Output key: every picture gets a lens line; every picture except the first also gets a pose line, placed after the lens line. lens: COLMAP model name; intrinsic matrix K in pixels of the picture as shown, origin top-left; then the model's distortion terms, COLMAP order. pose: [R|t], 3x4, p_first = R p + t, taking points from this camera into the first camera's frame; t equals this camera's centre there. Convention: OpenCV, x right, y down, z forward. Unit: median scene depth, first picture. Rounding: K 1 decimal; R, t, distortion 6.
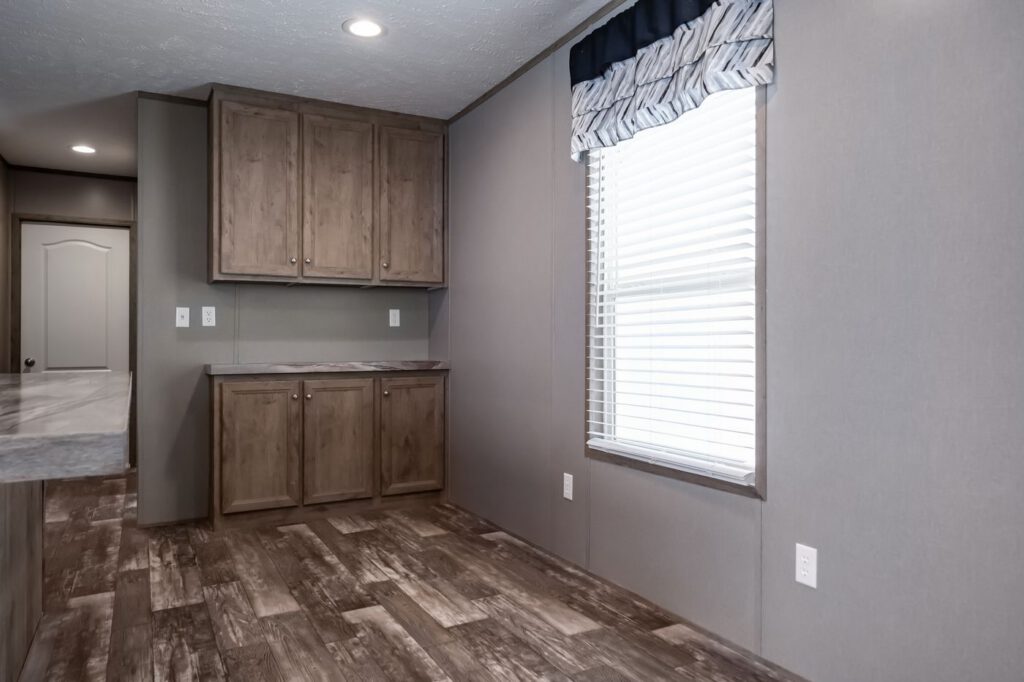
lens RADIAL K [[674.4, 0, 512.0], [0, 674.4, 341.0], [0, 0, 1]] dist [-0.004911, -0.000342]
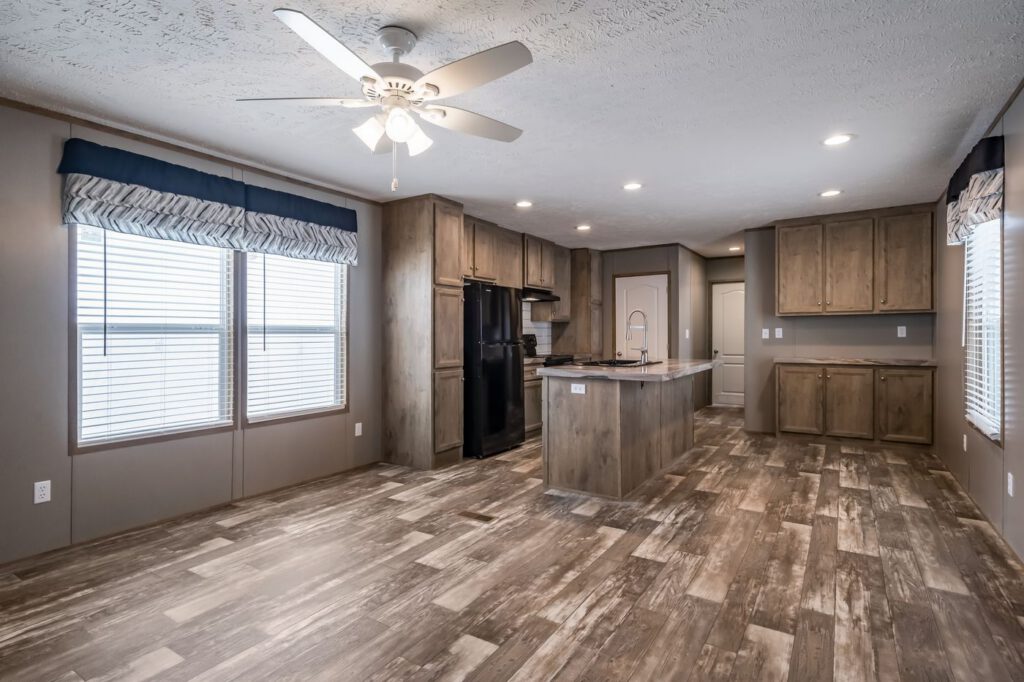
lens RADIAL K [[518.7, 0, 497.8], [0, 518.7, 335.9], [0, 0, 1]] dist [0.000924, 0.000553]
pose [[0.459174, 0.003451, -0.888339, 0.559900], [0.008036, 0.999935, 0.008038, -0.049696], [0.888310, -0.010829, 0.459117, -0.469240]]
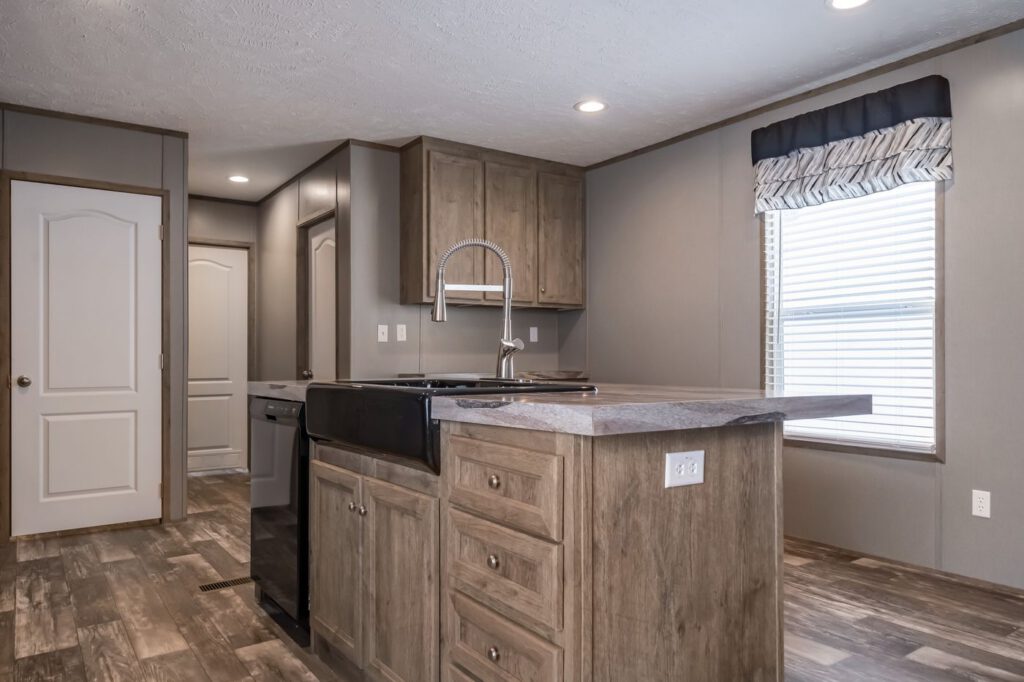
lens RADIAL K [[701.3, 0, 511.4], [0, 701.3, 350.8], [0, 0, 1]] dist [0.000730, 0.000861]
pose [[0.993911, 0.001467, 0.110179, -0.412822], [-0.000769, 0.999979, -0.006378, 0.002224], [-0.110186, 0.006255, 0.993891, -0.233699]]
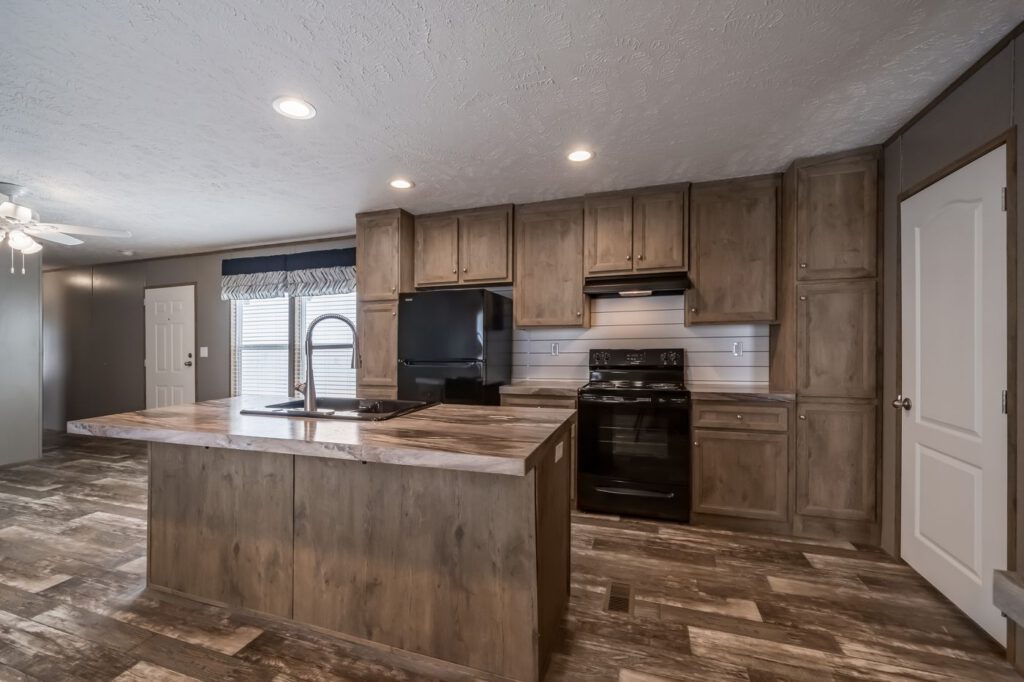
lens RADIAL K [[429.3, 0, 512.0], [0, 429.3, 341.0], [0, 0, 1]] dist [-0.002202, -0.000224]
pose [[-0.743926, 0.009928, -0.668189, -0.179478], [0.017748, 0.999830, -0.004904, -0.058274], [0.668027, -0.015507, -0.743976, 0.965158]]
